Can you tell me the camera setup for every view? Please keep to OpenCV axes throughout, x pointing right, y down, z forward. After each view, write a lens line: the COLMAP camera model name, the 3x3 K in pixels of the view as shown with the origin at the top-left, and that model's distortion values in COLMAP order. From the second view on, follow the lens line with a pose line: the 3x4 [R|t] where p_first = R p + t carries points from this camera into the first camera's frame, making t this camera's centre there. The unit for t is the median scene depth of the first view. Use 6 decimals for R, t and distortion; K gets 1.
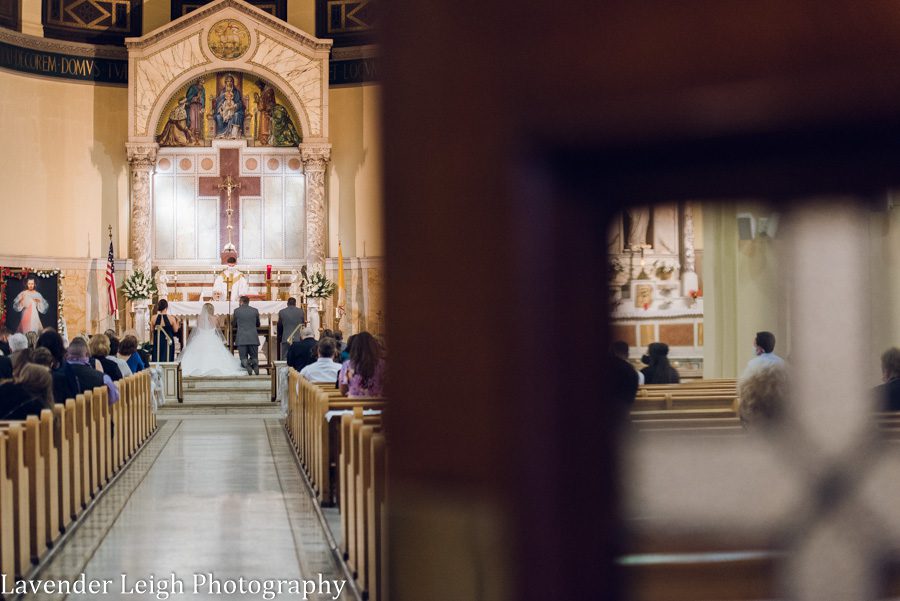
lens RADIAL K [[1855.7, 0, 449.4], [0, 1855.7, 301.4], [0, 0, 1]] dist [-0.257663, 0.000000]
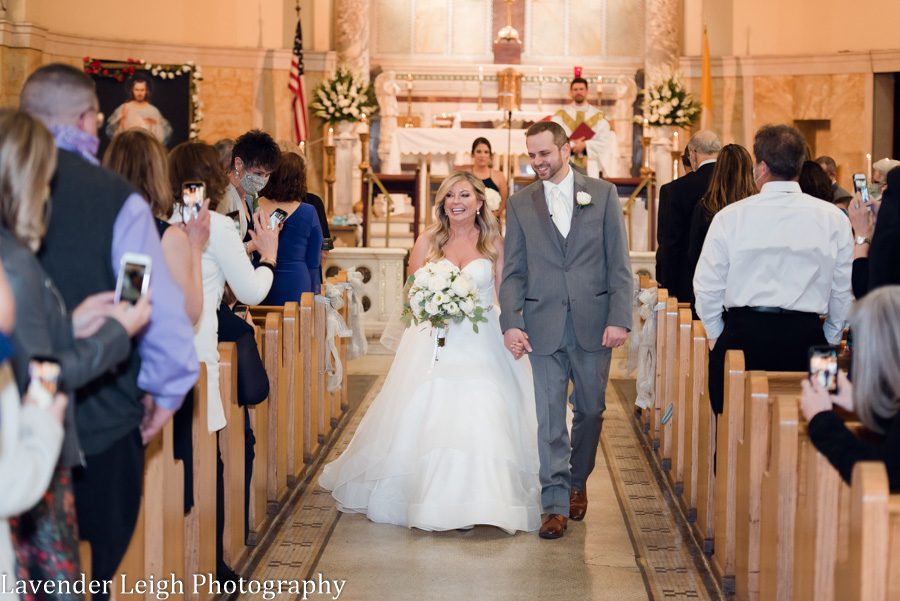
lens RADIAL K [[2380.6, 0, 449.8], [0, 2380.6, 300.1], [0, 0, 1]] dist [-0.093789, 0.000000]
pose [[0.990356, 0.030009, -0.135260, -0.037503], [-0.020478, 0.997244, 0.071309, 0.000379], [0.137027, -0.067852, 0.988241, 0.285746]]
